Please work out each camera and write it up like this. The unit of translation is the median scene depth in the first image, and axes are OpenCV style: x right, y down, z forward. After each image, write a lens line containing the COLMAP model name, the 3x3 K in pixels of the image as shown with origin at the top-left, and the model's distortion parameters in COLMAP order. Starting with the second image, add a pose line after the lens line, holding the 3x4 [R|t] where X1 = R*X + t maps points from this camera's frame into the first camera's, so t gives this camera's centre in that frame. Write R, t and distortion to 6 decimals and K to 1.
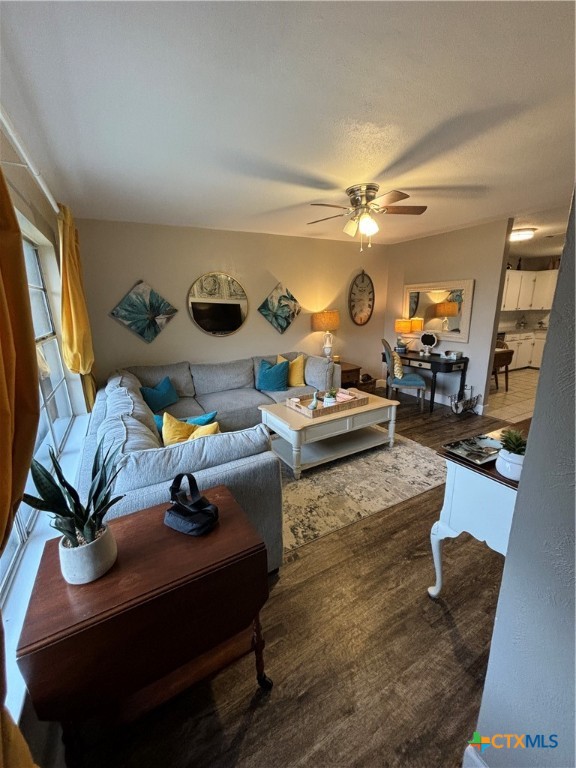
lens RADIAL K [[306.7, 0, 288.0], [0, 306.7, 384.0], [0, 0, 1]] dist [0.000988, -0.000041]
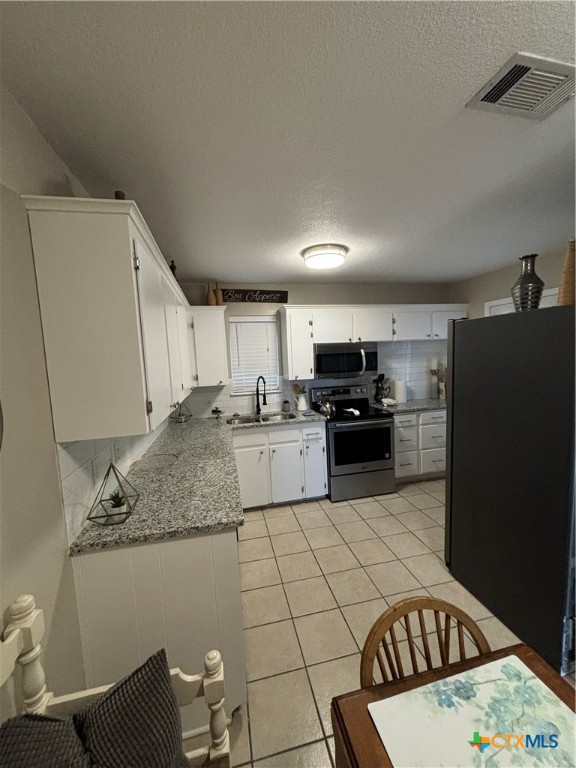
lens RADIAL K [[308.9, 0, 289.9], [0, 308.9, 383.8], [0, 0, 1]] dist [-0.002571, 0.003524]
pose [[0.273954, -0.071160, 0.959107, 0.646971], [0.275682, 0.961220, -0.007427, -0.347933], [-0.921384, 0.266443, 0.282948, 1.248611]]
